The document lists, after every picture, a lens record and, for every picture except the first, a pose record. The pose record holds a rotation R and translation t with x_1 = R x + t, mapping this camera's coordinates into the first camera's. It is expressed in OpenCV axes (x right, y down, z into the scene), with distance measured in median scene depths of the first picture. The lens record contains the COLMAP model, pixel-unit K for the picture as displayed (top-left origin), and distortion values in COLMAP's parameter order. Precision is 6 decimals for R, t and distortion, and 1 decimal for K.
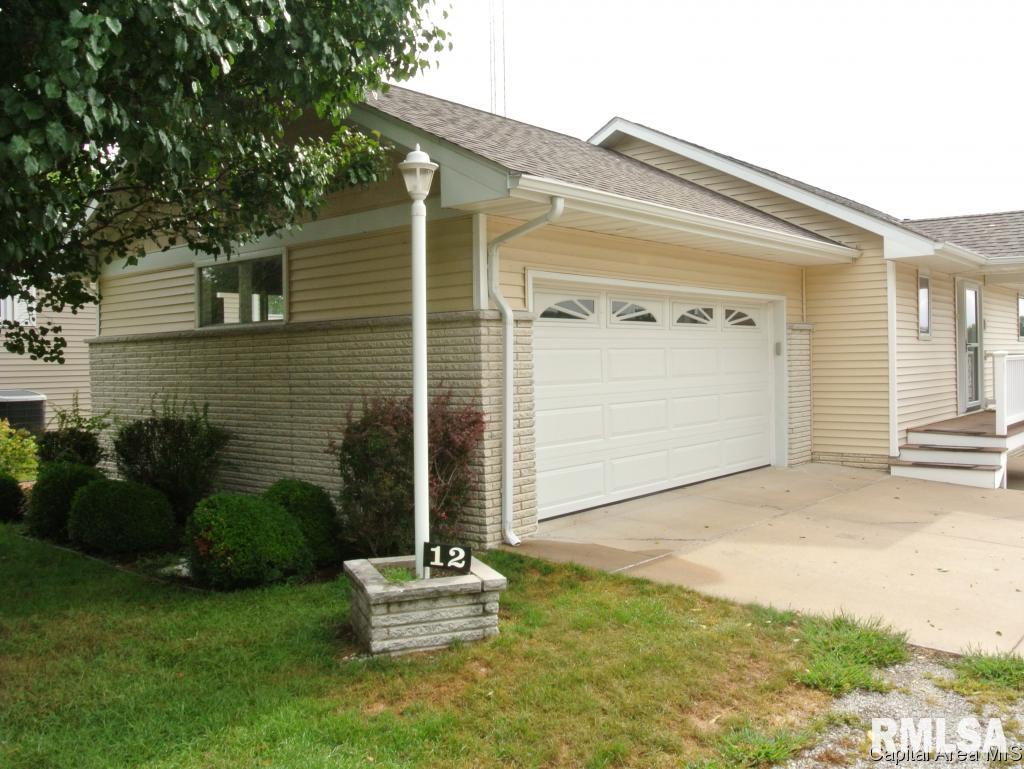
lens RADIAL K [[912.8, 0, 528.3], [0, 912.8, 370.0], [0, 0, 1]] dist [-0.086293, 0.023577]
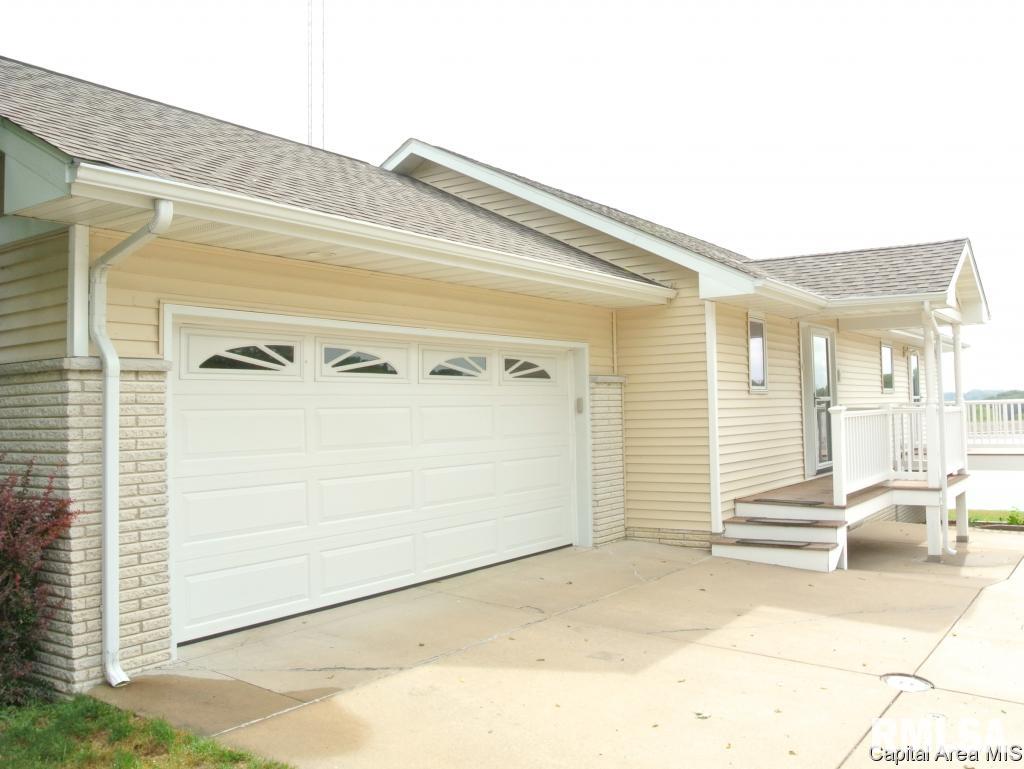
lens RADIAL K [[912.8, 0, 537.6], [0, 912.8, 370.9], [0, 0, 1]] dist [-0.086293, 0.023577]
pose [[0.994908, -0.001360, 0.100782, 0.163002], [0.007192, 0.998318, -0.057530, -0.007698], [-0.100534, 0.057962, 0.993244, 0.174699]]
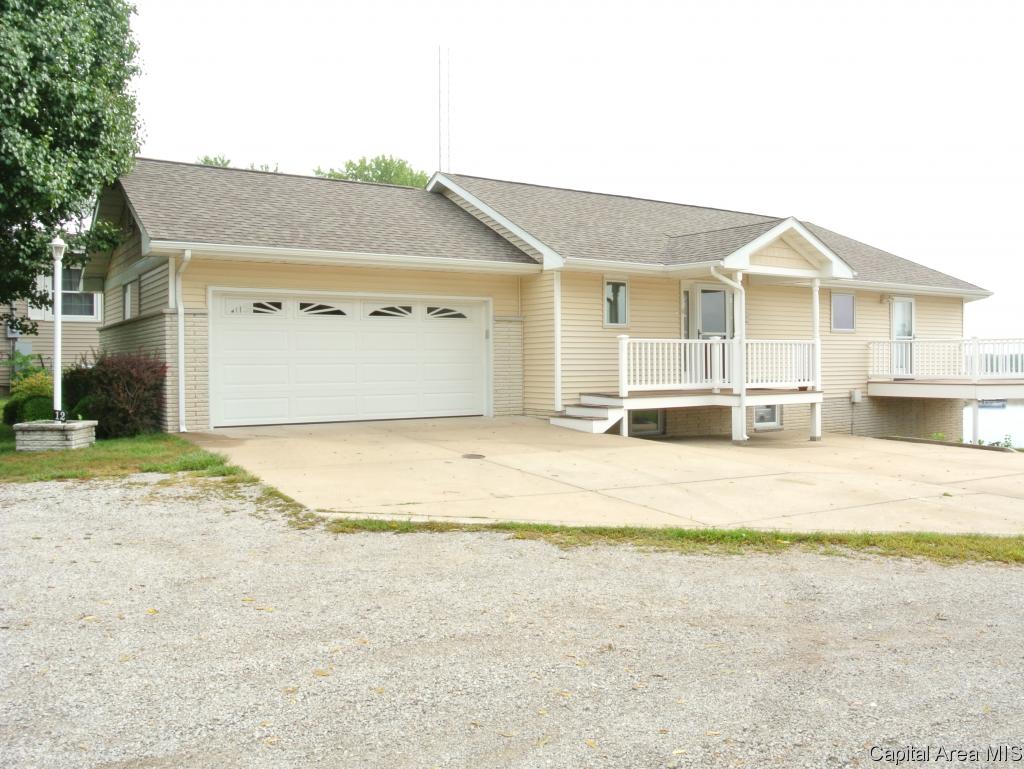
lens RADIAL K [[912.8, 0, 527.6], [0, 912.8, 389.2], [0, 0, 1]] dist [-0.086293, 0.023577]
pose [[0.955905, 0.020188, -0.292981, 0.817438], [-0.014971, 0.999687, 0.020039, 0.036008], [0.293294, -0.014769, 0.955908, -0.388730]]
